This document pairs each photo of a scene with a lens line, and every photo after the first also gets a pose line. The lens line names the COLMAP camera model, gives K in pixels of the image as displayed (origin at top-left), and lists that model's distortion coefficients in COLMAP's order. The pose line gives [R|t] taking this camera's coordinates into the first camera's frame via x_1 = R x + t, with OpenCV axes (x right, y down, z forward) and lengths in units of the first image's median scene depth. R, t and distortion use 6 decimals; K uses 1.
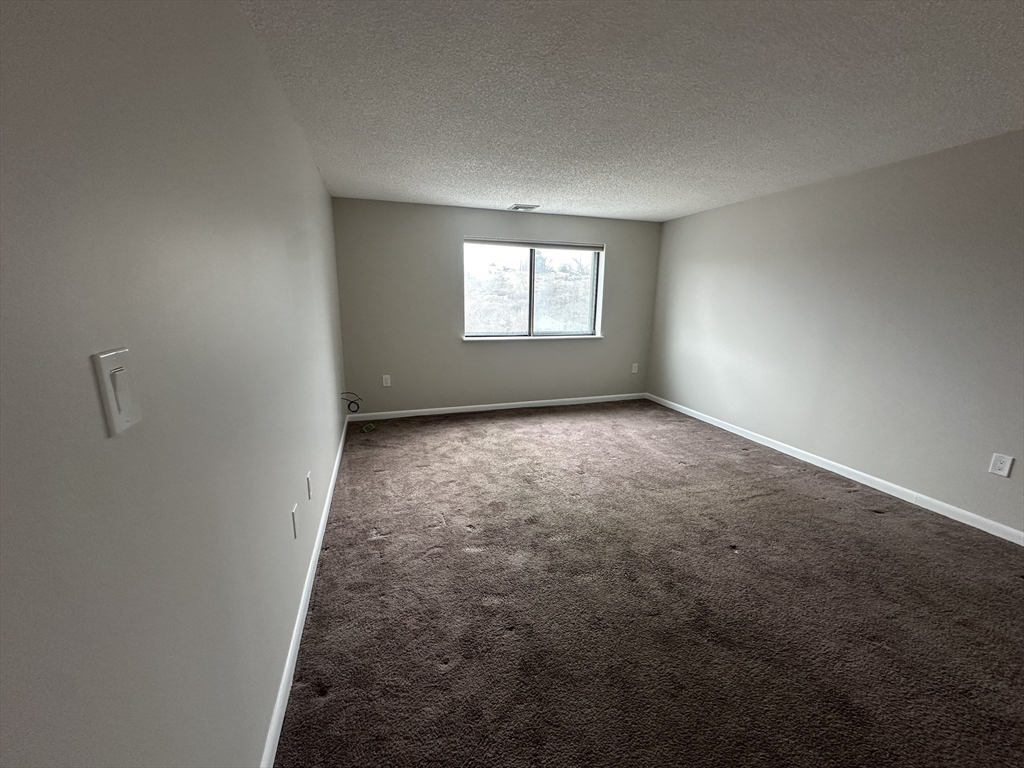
lens RADIAL K [[407.2, 0, 513.0], [0, 407.2, 379.6], [0, 0, 1]] dist [-0.003695, 0.000712]
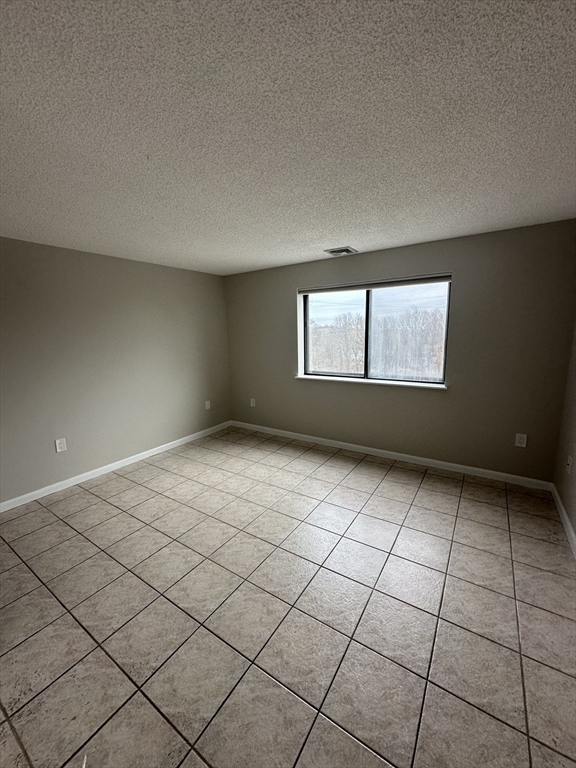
lens RADIAL K [[305.4, 0, 289.7], [0, 305.4, 385.4], [0, 0, 1]] dist [-0.003695, 0.000712]
pose [[0.594731, 0.099876, -0.797696, 0.533566], [-0.139756, 0.989989, 0.019756, -0.086371], [0.791684, 0.099734, 0.602736, 0.439047]]
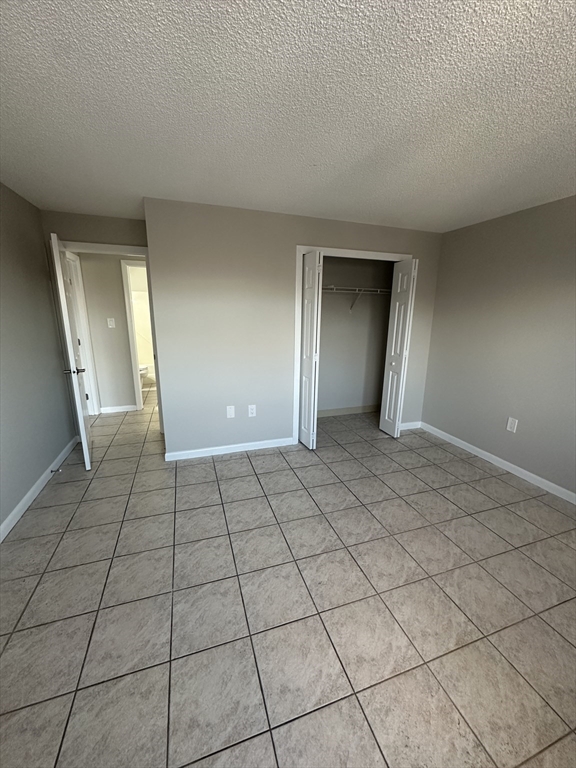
lens RADIAL K [[305.4, 0, 293.3], [0, 305.4, 386.0], [0, 0, 1]] dist [-0.003695, 0.000712]
pose [[-0.999004, -0.042861, 0.012436, 0.189400], [-0.032823, 0.894436, 0.445991, -0.209106], [-0.030239, 0.445138, -0.894951, 0.973312]]
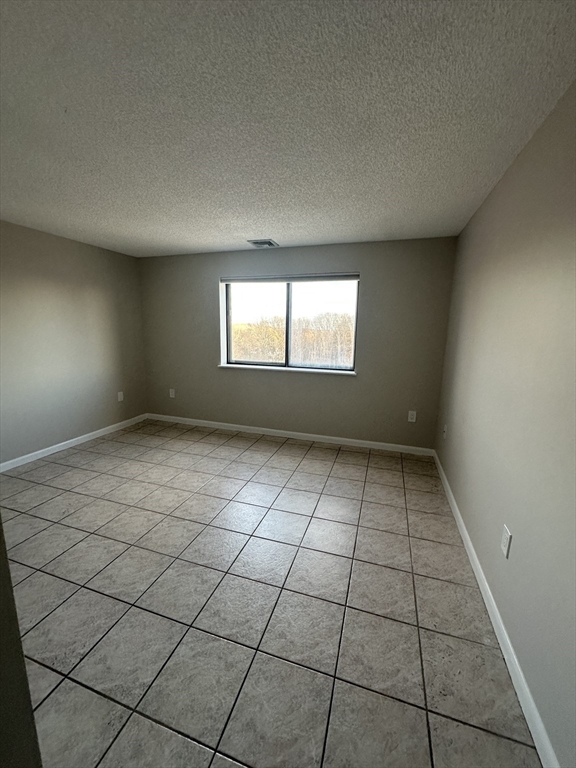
lens RADIAL K [[305.4, 0, 290.3], [0, 305.4, 385.6], [0, 0, 1]] dist [-0.003695, 0.000712]
pose [[0.786492, 0.100085, -0.609437, 0.544084], [-0.131917, 0.991233, -0.007455, -0.059640], [0.603348, 0.086258, 0.792800, 0.412695]]
